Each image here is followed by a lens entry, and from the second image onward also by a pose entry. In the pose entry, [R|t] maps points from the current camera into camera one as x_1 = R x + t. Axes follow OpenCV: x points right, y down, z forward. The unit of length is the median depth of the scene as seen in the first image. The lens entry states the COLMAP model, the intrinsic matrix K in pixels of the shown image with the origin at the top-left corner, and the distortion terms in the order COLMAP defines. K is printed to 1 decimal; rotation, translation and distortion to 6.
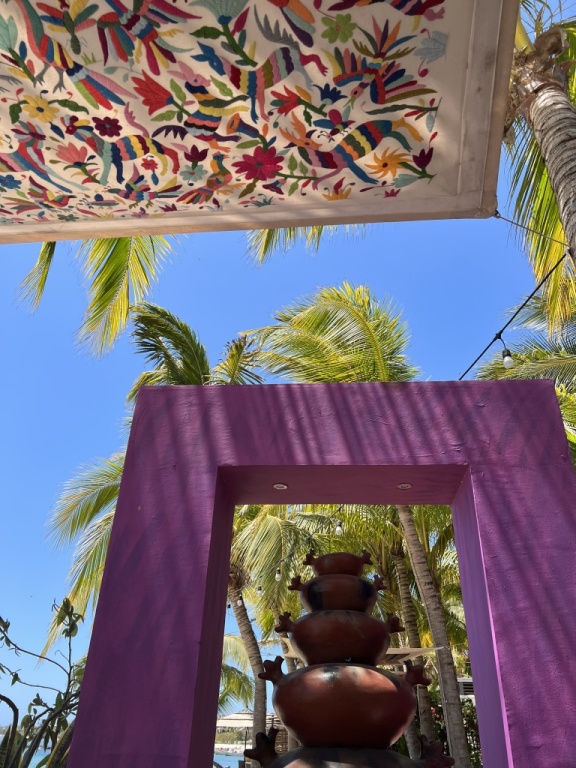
lens RADIAL K [[591.9, 0, 288.0], [0, 591.9, 384.0], [0, 0, 1]] dist [0.098964, -0.111360]
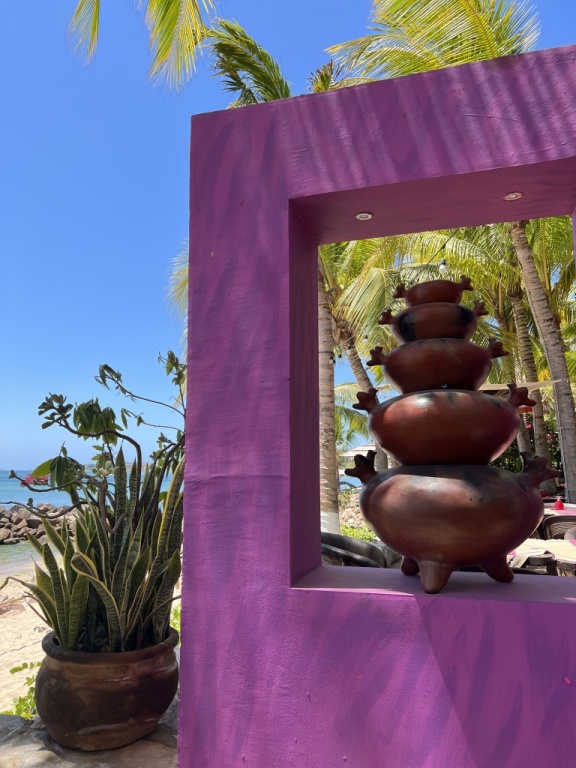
lens RADIAL K [[591.9, 0, 288.0], [0, 591.9, 384.0], [0, 0, 1]] dist [0.098964, -0.111360]
pose [[0.978995, -0.059332, -0.195059, 0.031662], [0.129689, 0.919437, 0.371235, 0.054646], [0.157319, -0.388735, 0.907820, 0.078533]]
